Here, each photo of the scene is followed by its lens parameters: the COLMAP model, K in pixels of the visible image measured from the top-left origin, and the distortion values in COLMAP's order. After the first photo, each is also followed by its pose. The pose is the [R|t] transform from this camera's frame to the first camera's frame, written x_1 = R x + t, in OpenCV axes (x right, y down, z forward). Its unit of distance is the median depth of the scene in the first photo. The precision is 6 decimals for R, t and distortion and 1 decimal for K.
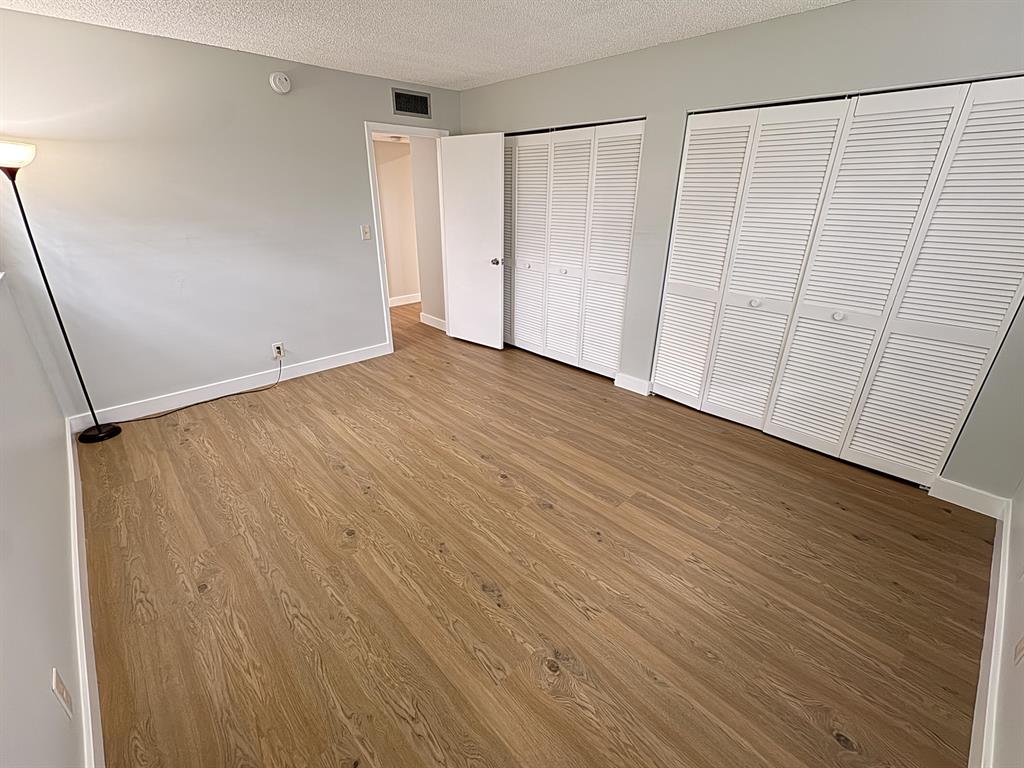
lens RADIAL K [[447.0, 0, 506.0], [0, 447.0, 379.2], [0, 0, 1]] dist [0.004544, 0.000533]
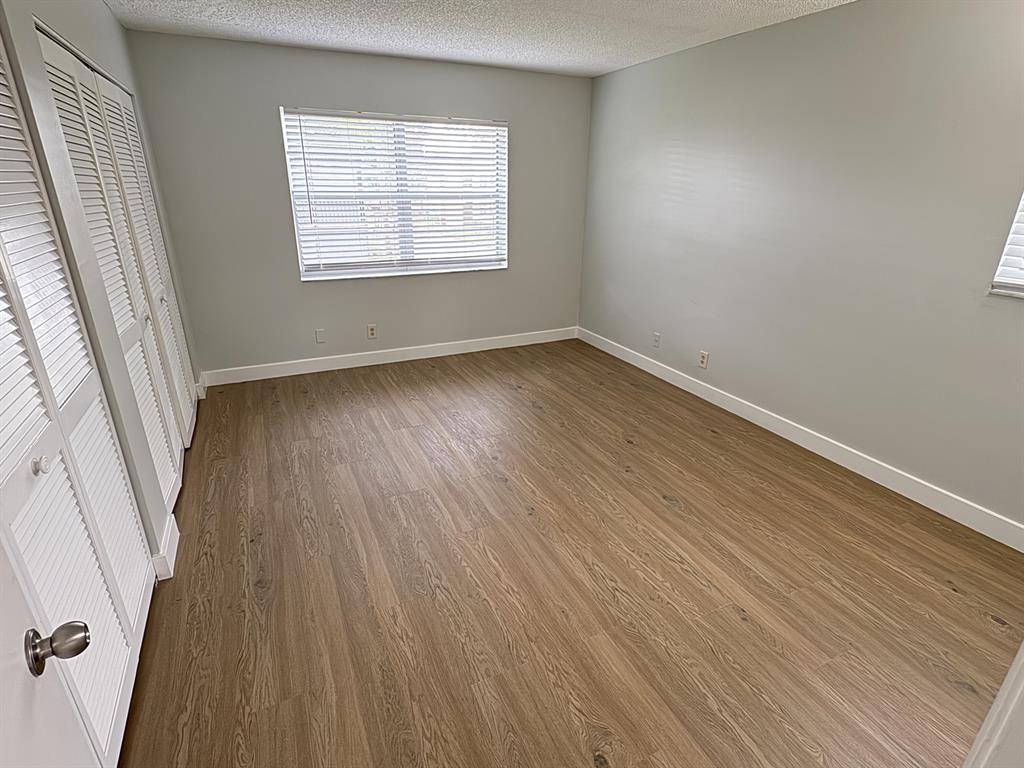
lens RADIAL K [[515.8, 0, 513.6], [0, 515.8, 383.4], [0, 0, 1]] dist [-0.000378, 0.000165]
pose [[-0.956700, -0.116832, 0.266598, -0.350860], [0.102482, 0.722066, 0.684192, -0.729114], [-0.272437, 0.681888, -0.678828, 1.734540]]
